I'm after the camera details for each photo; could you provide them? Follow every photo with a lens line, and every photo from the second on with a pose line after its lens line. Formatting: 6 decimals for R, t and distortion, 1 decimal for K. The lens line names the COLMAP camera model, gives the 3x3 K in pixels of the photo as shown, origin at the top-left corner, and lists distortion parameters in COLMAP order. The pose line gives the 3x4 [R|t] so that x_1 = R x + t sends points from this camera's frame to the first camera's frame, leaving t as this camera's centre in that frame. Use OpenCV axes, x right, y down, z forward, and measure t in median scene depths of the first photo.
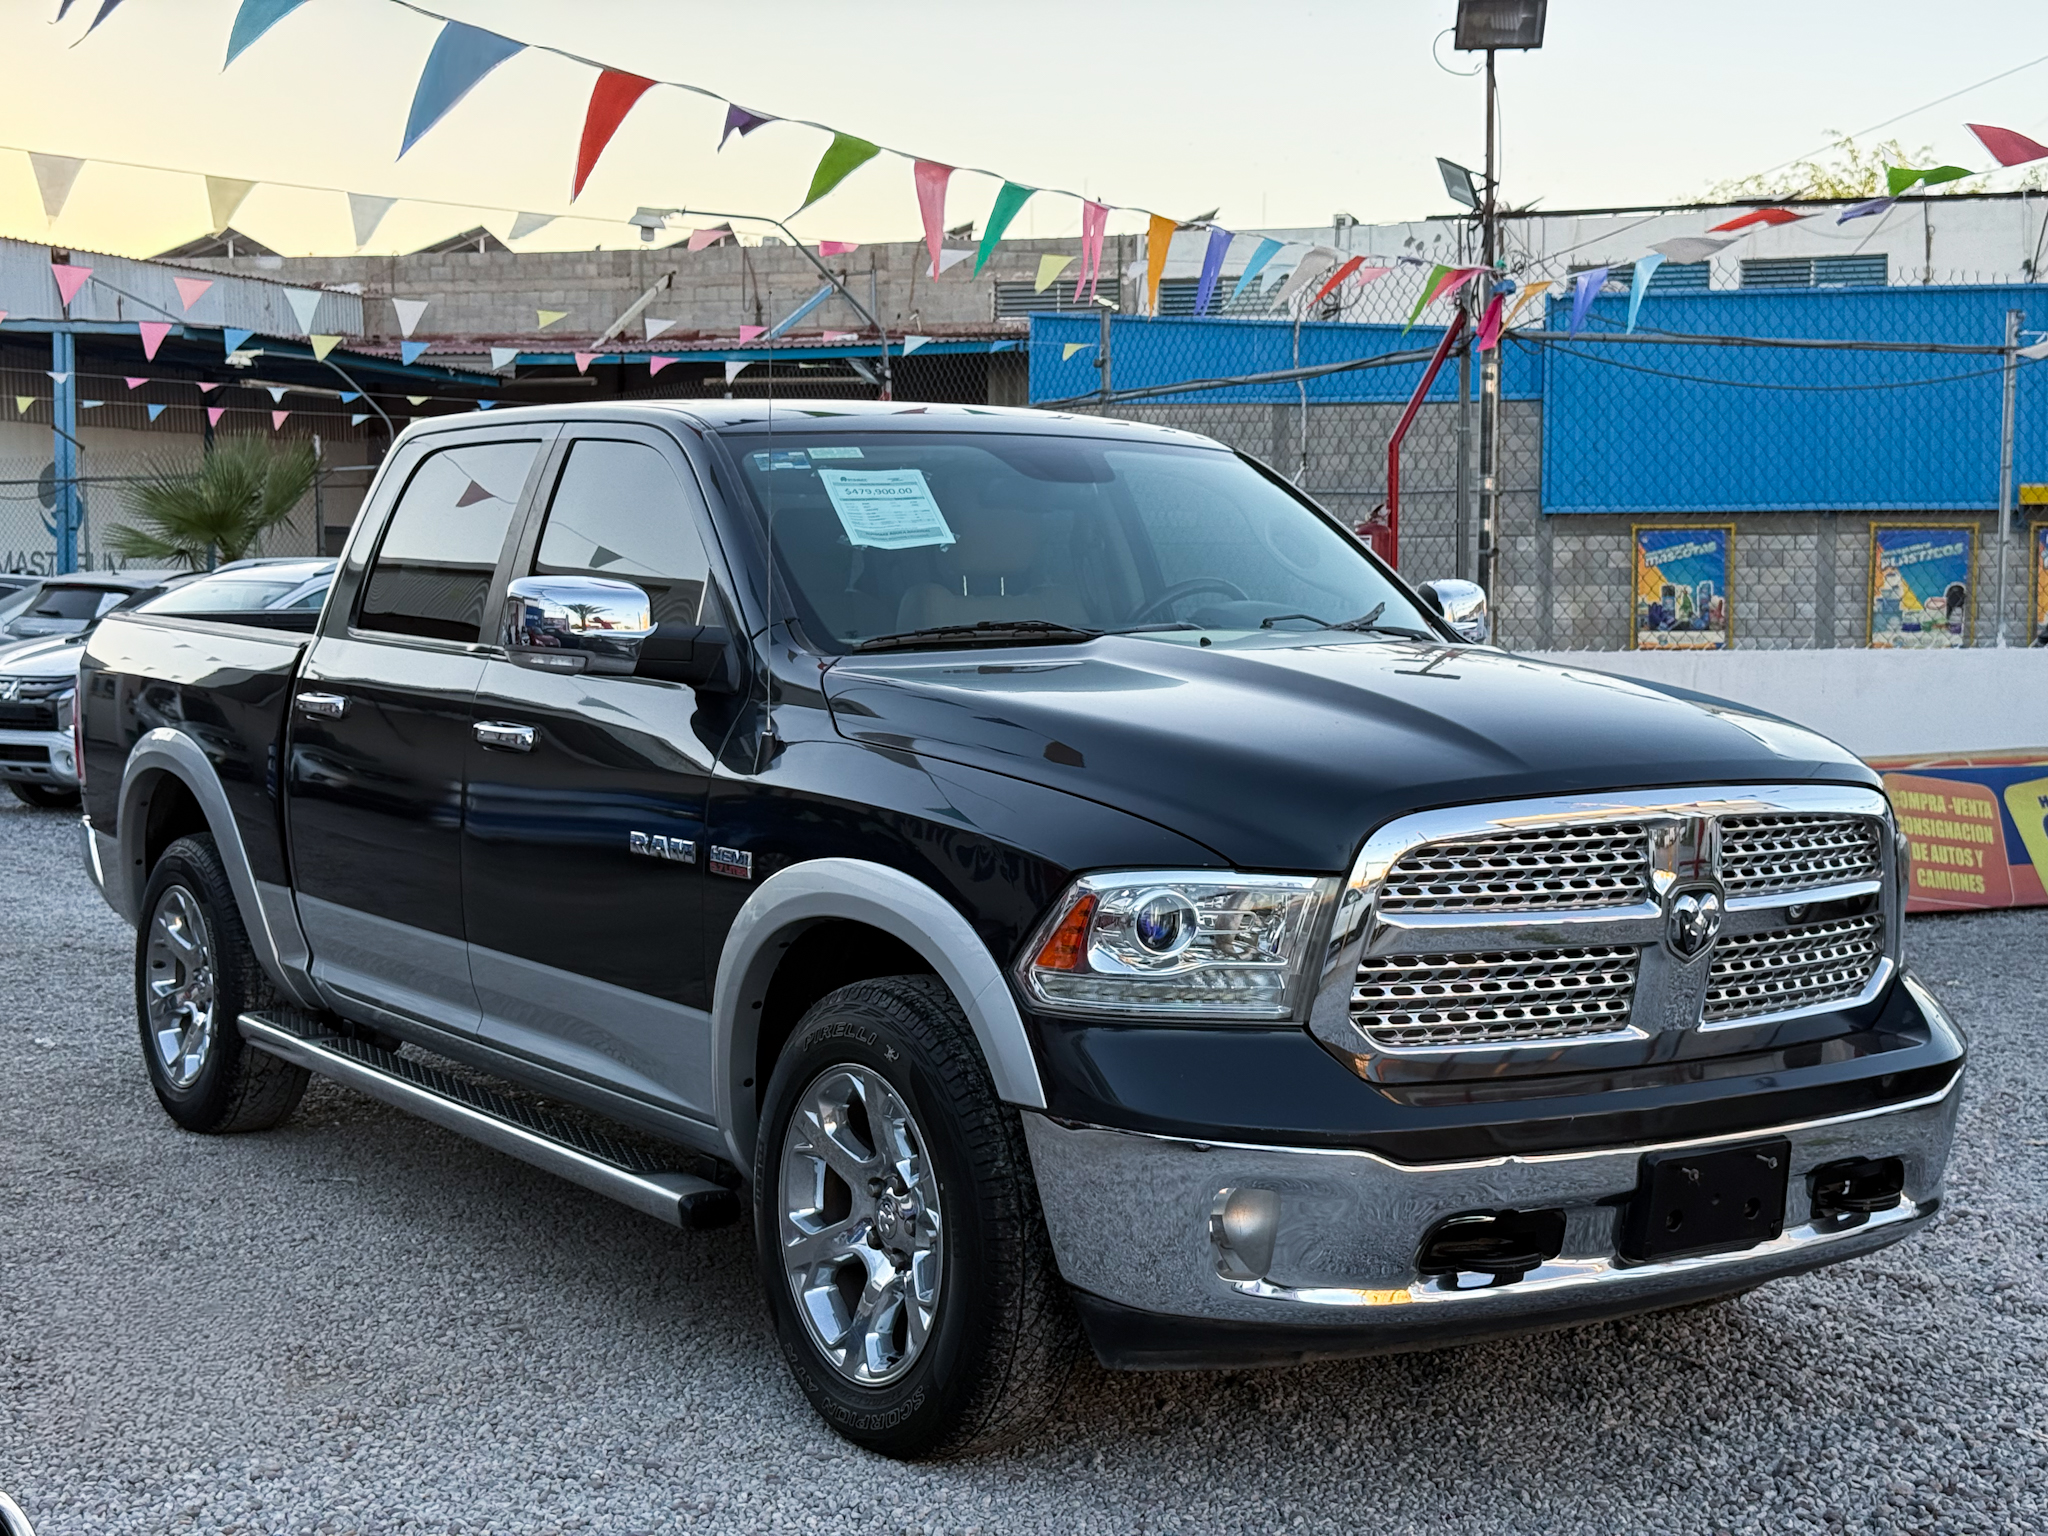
lens RADIAL K [[2912.5, 0, 1024.0], [0, 2912.5, 768.0], [0, 0, 1]] dist [-0.027840, -0.048343]
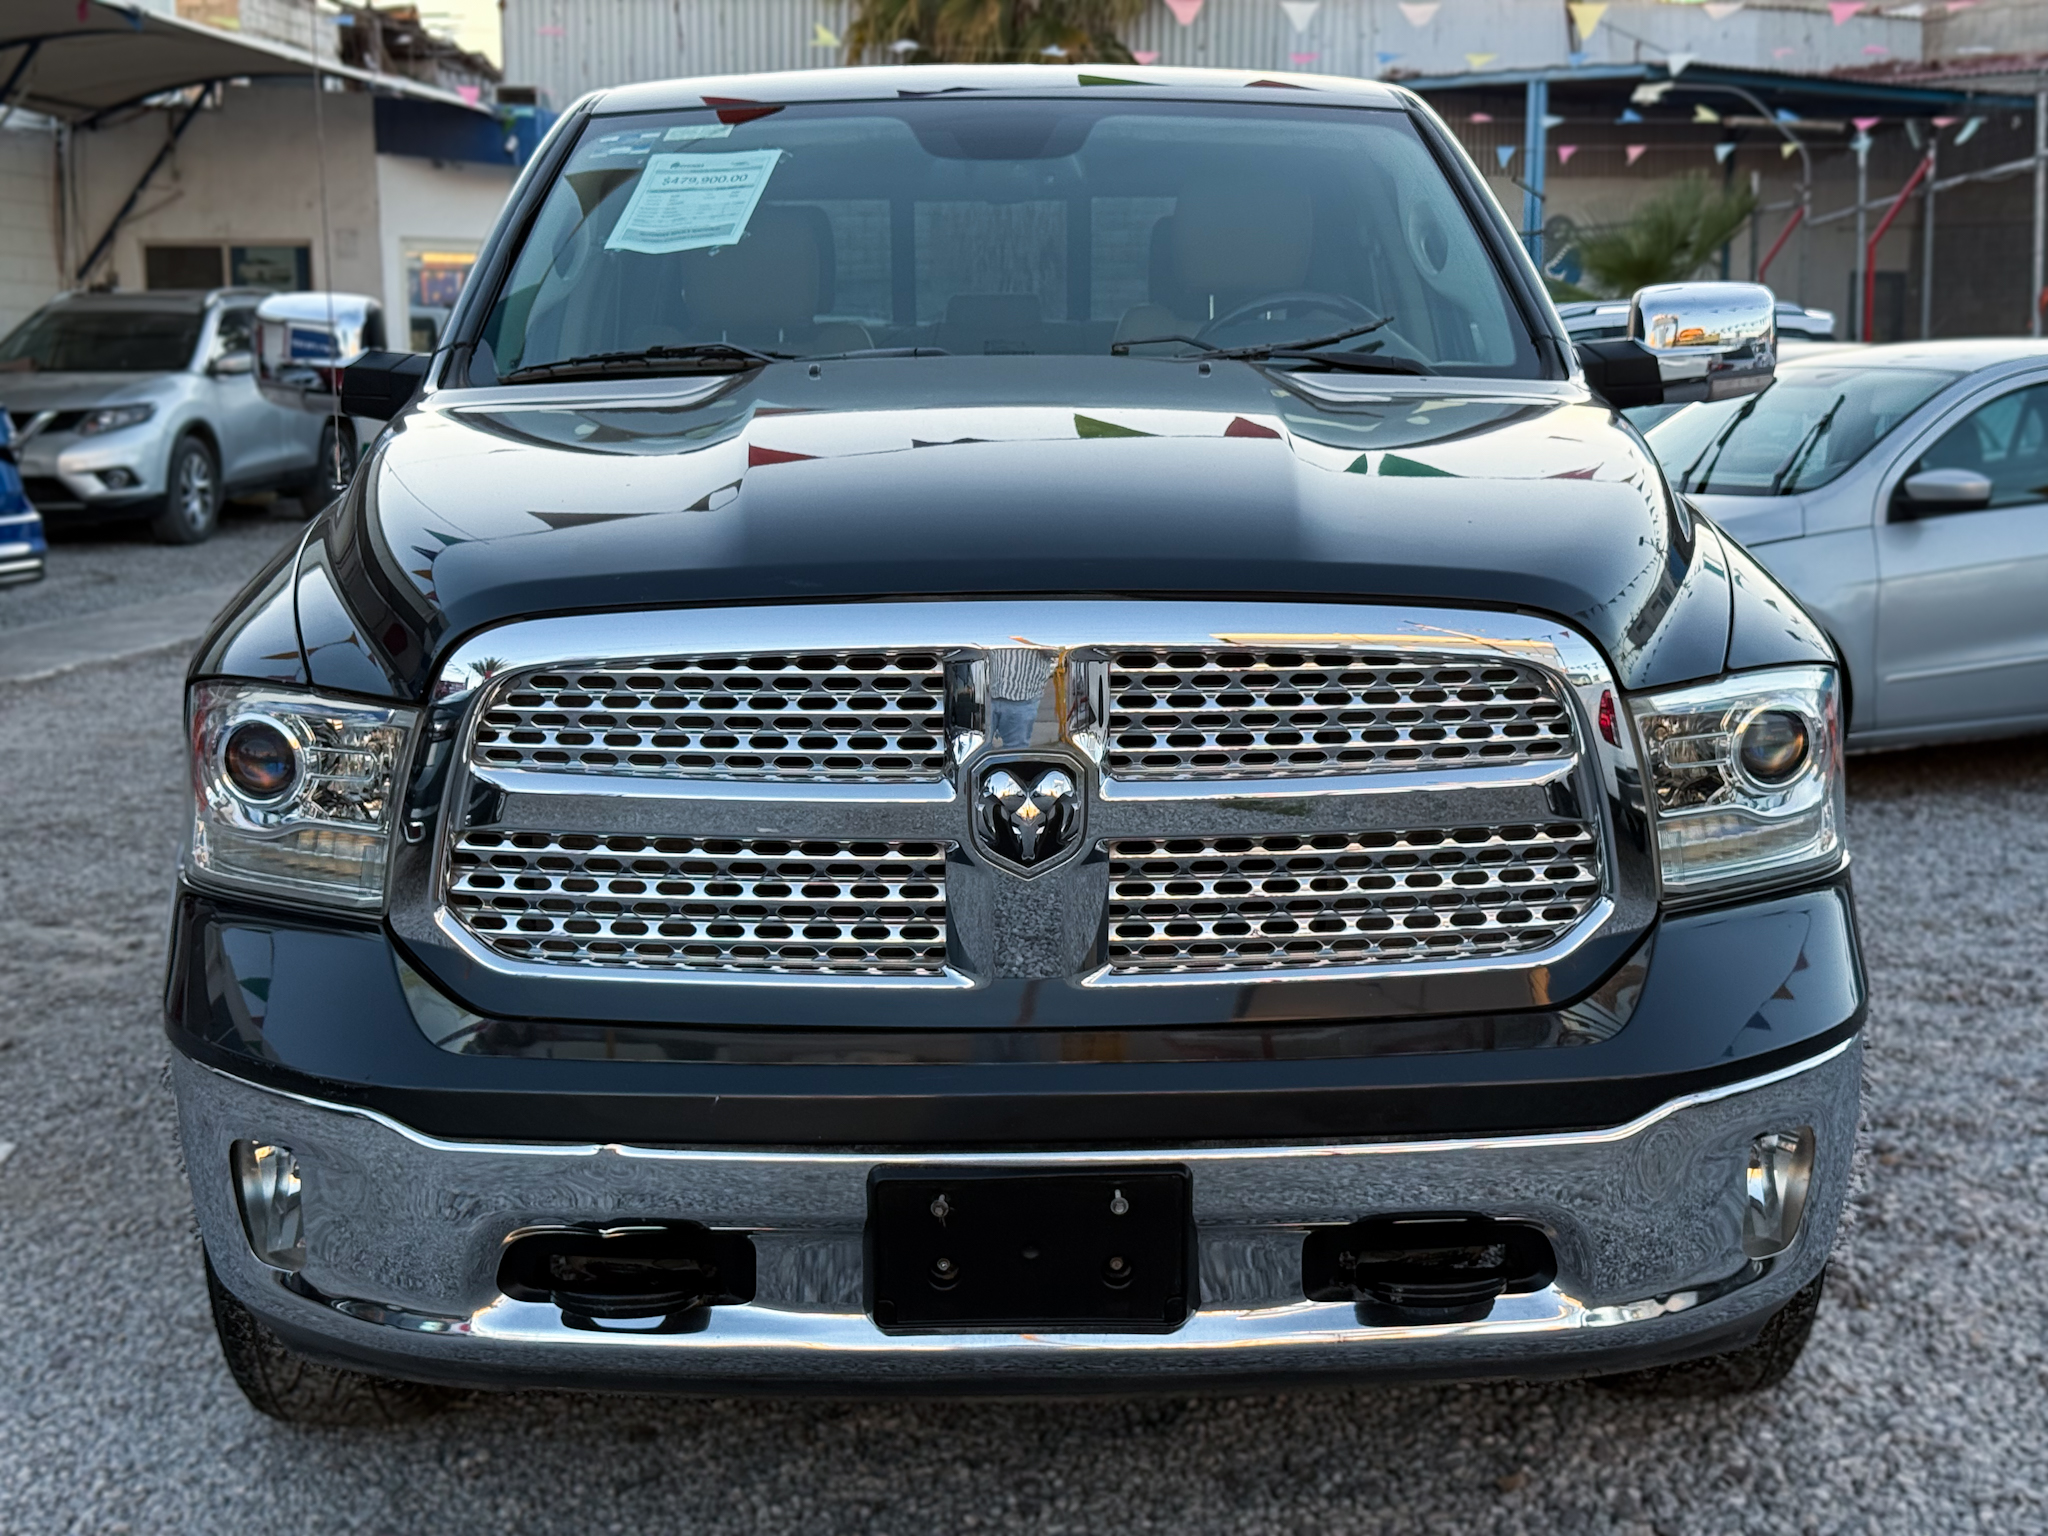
lens RADIAL K [[2884.4, 0, 1024.0], [0, 2884.4, 768.0], [0, 0, 1]] dist [0.225595, -0.713444]
pose [[0.852034, 0.068711, -0.518958, 0.549820], [-0.024756, 0.995528, 0.091164, -0.014019], [0.522901, -0.064827, 0.849925, 0.461539]]
